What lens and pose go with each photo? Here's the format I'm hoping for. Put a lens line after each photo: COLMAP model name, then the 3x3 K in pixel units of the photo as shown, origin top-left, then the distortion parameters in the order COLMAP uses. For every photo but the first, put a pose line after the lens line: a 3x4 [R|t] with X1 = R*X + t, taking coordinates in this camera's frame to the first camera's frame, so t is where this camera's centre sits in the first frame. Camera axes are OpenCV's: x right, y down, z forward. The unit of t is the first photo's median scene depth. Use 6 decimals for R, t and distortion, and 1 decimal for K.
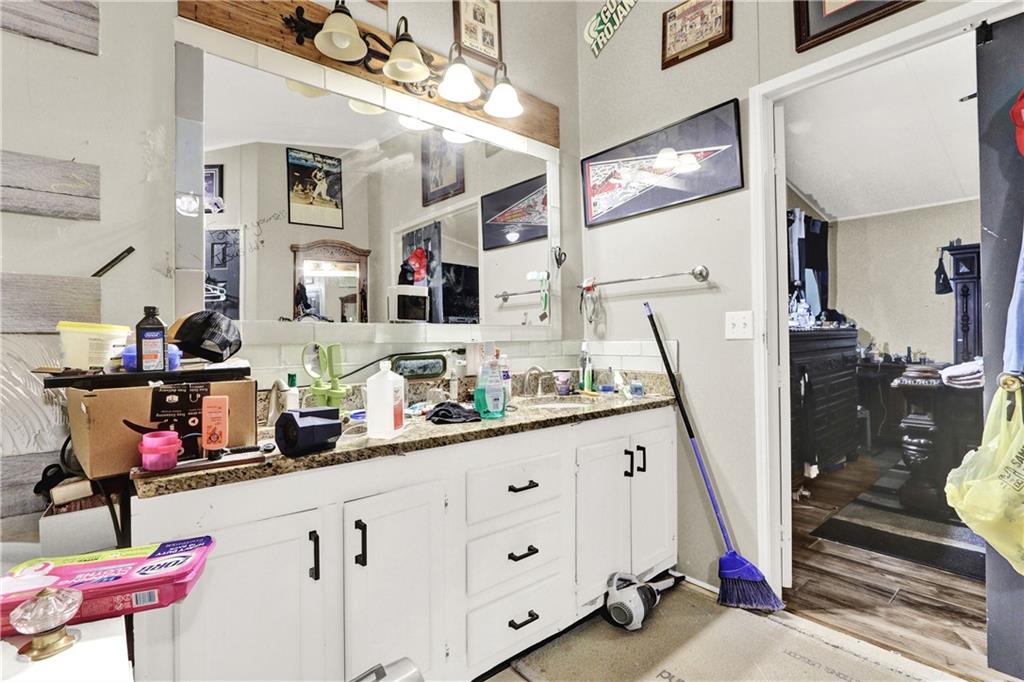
lens RADIAL K [[484.5, 0, 504.2], [0, 484.5, 336.6], [0, 0, 1]] dist [-0.013360, 0.001093]
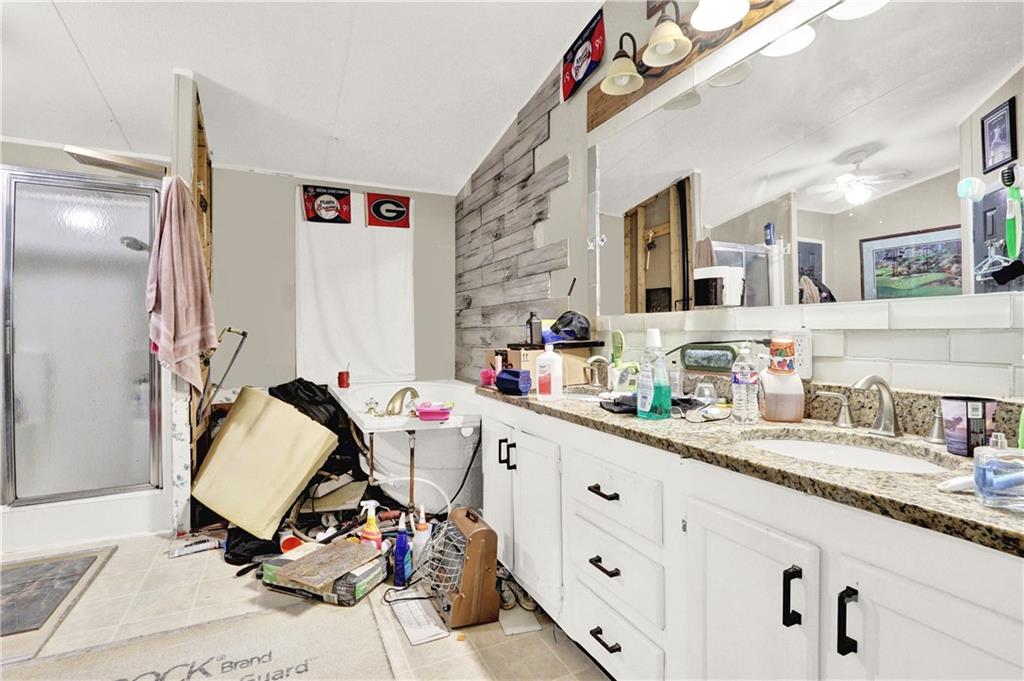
lens RADIAL K [[484.5, 0, 504.2], [0, 484.5, 336.1], [0, 0, 1]] dist [-0.013360, 0.001093]
pose [[-0.263517, 0.020367, -0.964440, 0.833007], [0.016057, 0.999731, 0.016725, 0.001912], [0.964521, -0.011079, -0.263773, 0.934940]]
